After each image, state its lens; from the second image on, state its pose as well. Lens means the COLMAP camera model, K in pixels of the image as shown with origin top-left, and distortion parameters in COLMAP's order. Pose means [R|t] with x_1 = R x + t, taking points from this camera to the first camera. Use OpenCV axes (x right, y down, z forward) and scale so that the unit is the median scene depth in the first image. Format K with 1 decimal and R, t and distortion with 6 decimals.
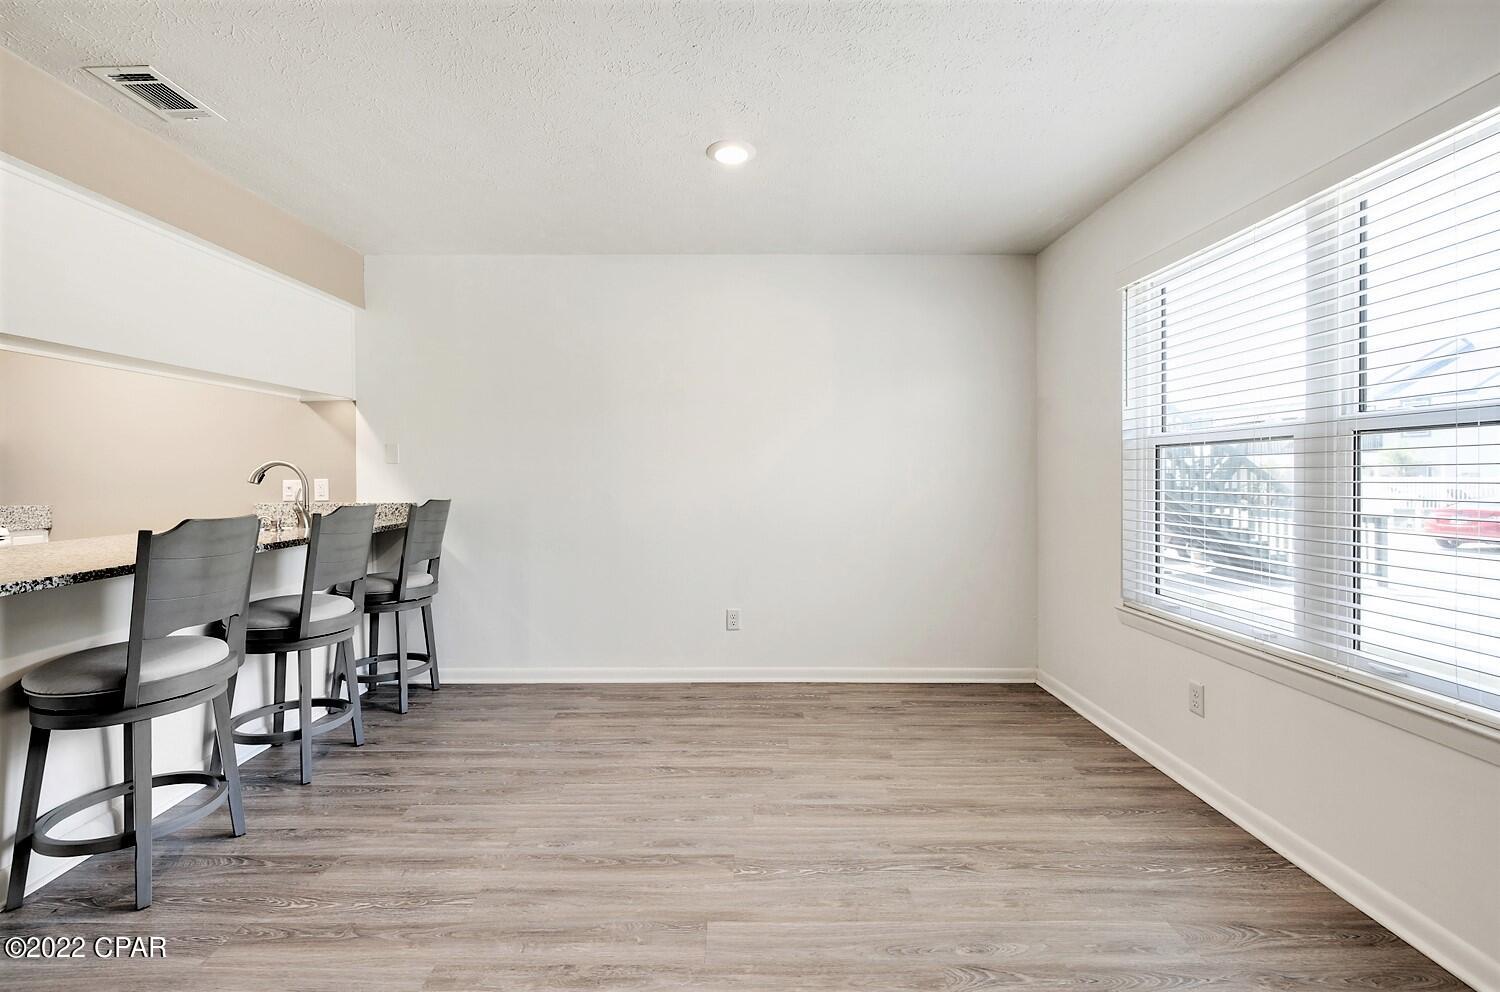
lens RADIAL K [[628.4, 0, 738.3], [0, 628.4, 481.2], [0, 0, 1]] dist [0.001228, -0.000503]
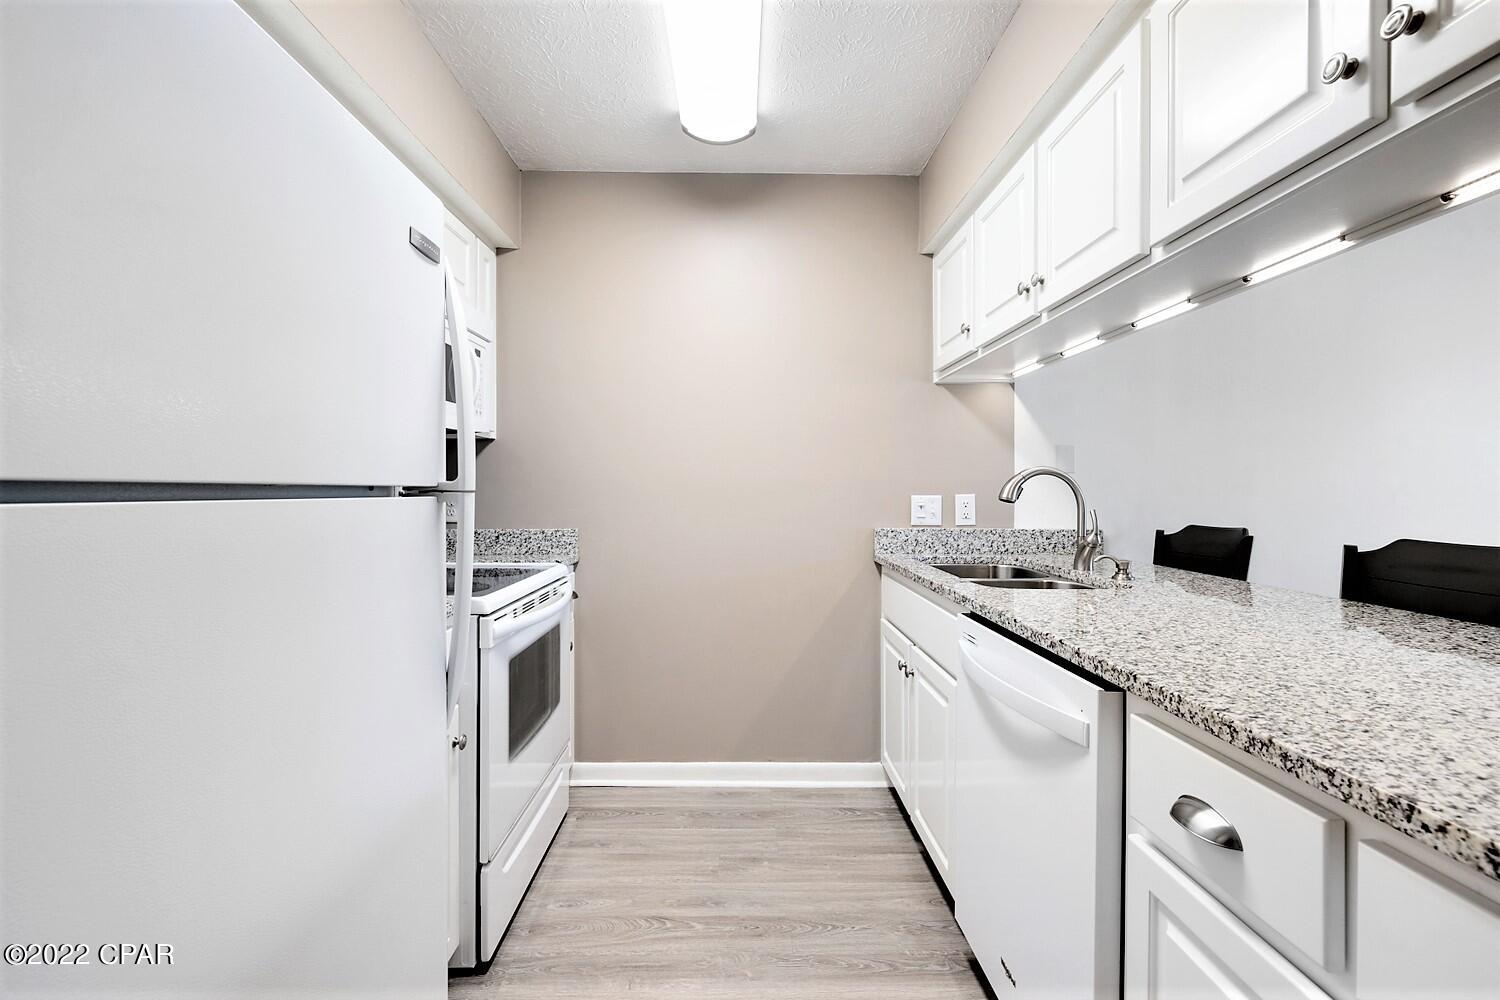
lens RADIAL K [[630.3, 0, 754.7], [0, 630.3, 491.2], [0, 0, 1]] dist [-0.000954, 0.000057]
pose [[0.999813, 0.005256, 0.018599, -1.357223], [-0.005161, 0.999973, -0.005152, -0.002931], [-0.018625, 0.005055, 0.999814, 0.450443]]
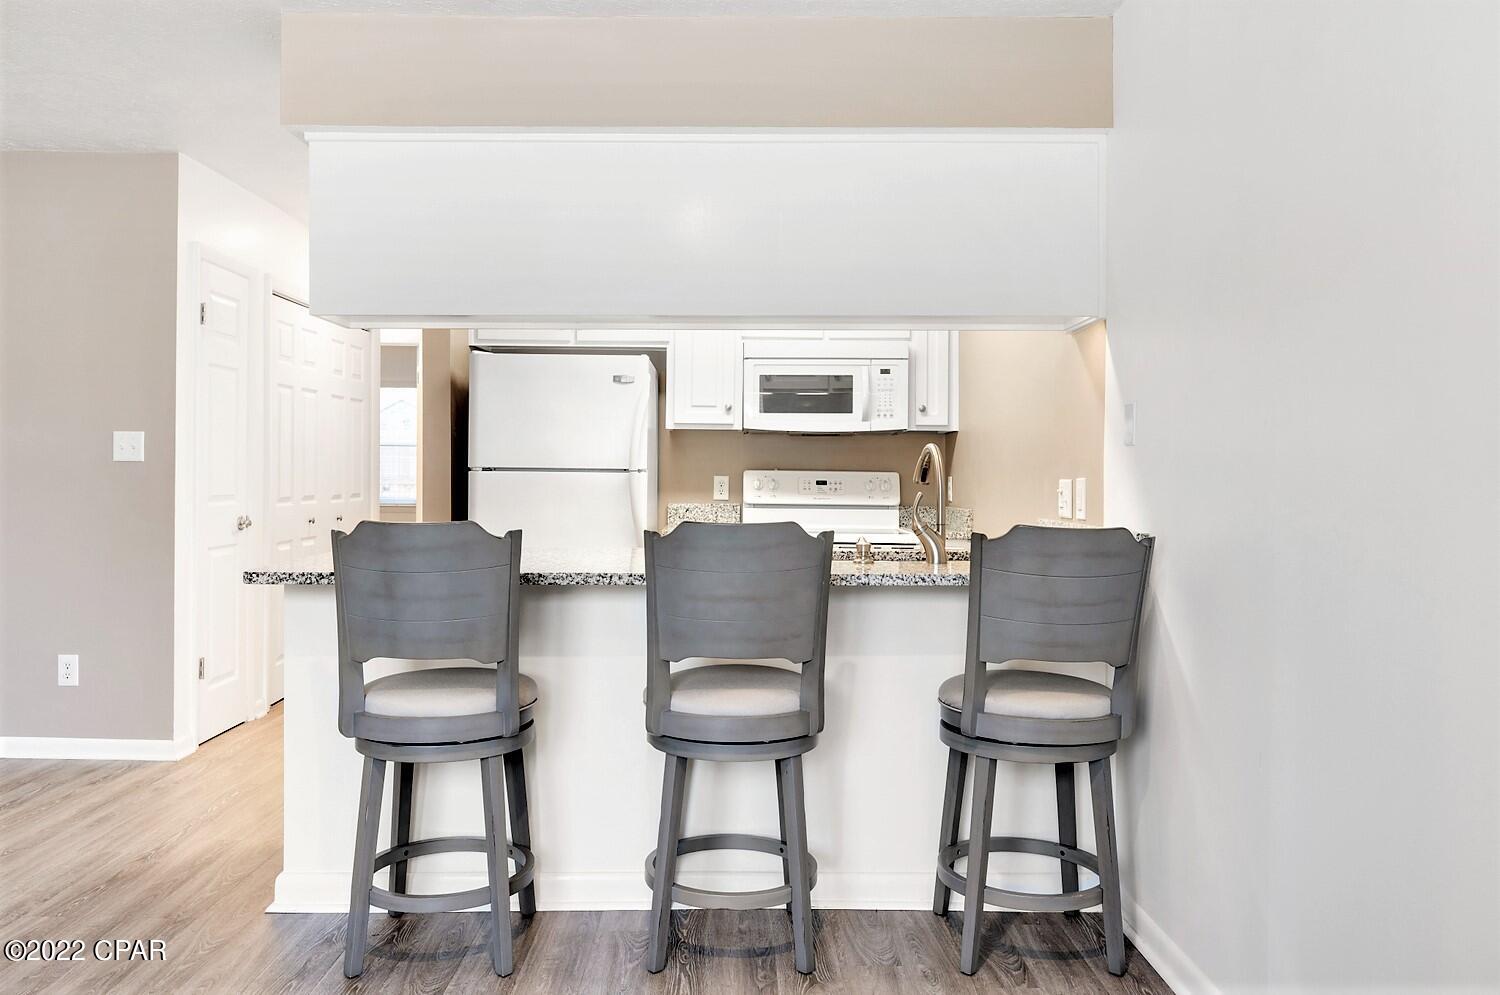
lens RADIAL K [[1119.5, 0, 746.9], [0, 1119.5, 472.9], [0, 0, 1]] dist [-0.001608, 0.003539]
pose [[0.006179, 0.001905, -0.999979, 0.395004], [-0.014455, 0.999894, 0.001815, -0.006140], [0.999876, 0.014444, 0.006206, 1.068447]]
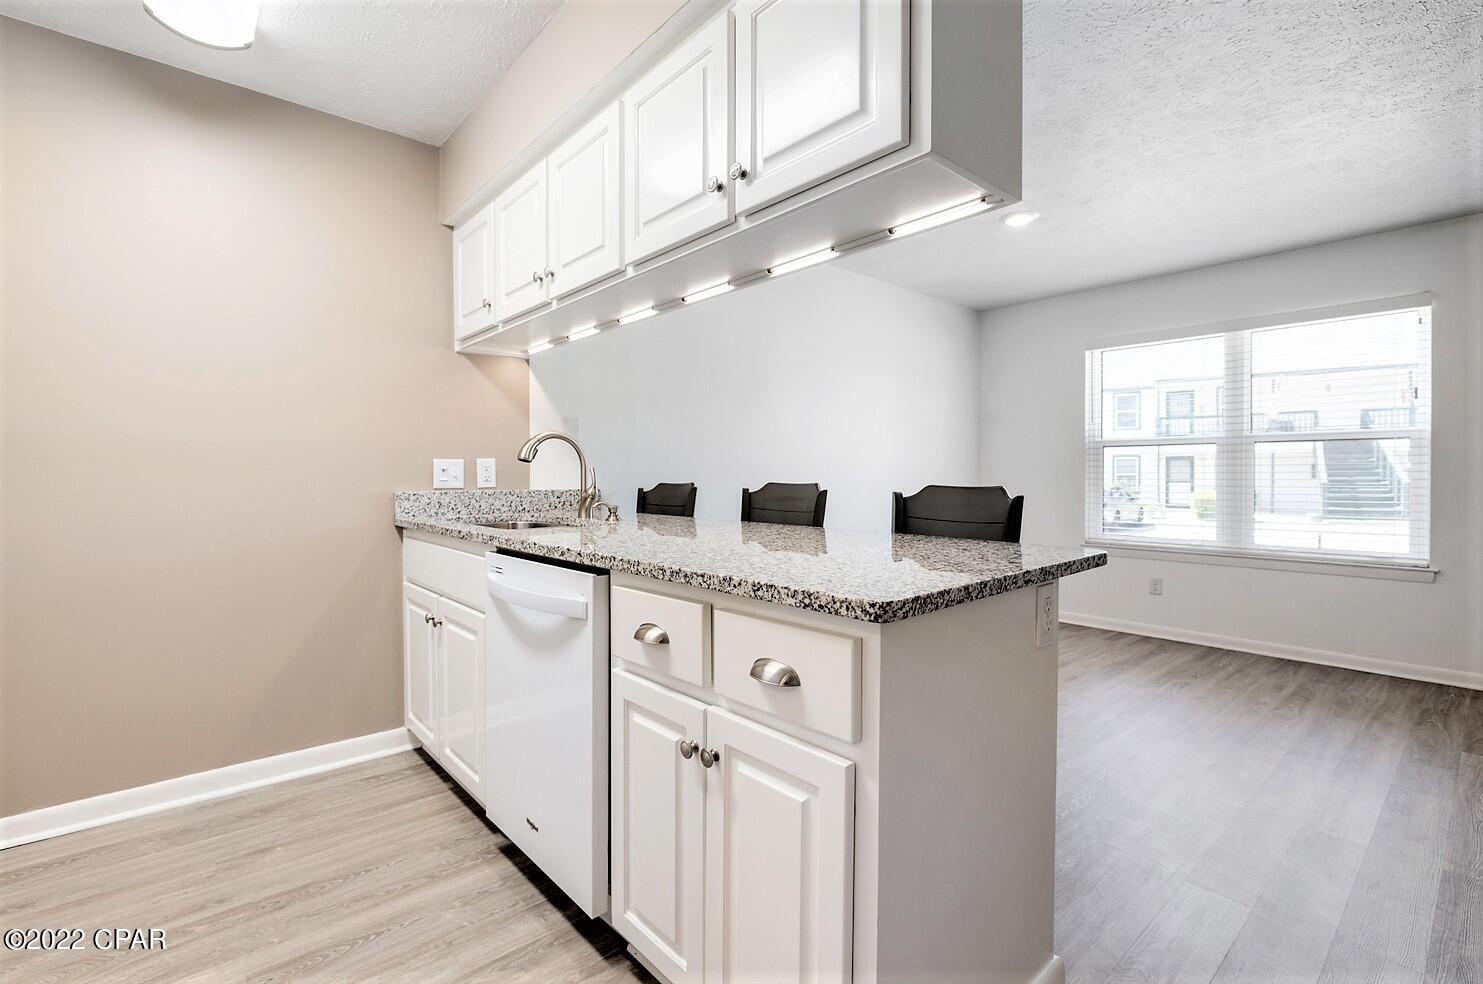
lens RADIAL K [[662.5, 0, 712.8], [0, 662.5, 486.4], [0, 0, 1]] dist [-0.007837, 0.001199]
pose [[0.774408, -0.008155, 0.632634, -1.421540], [0.003522, 0.999957, 0.008578, 0.035391], [-0.632677, -0.004415, 0.774404, 0.322109]]
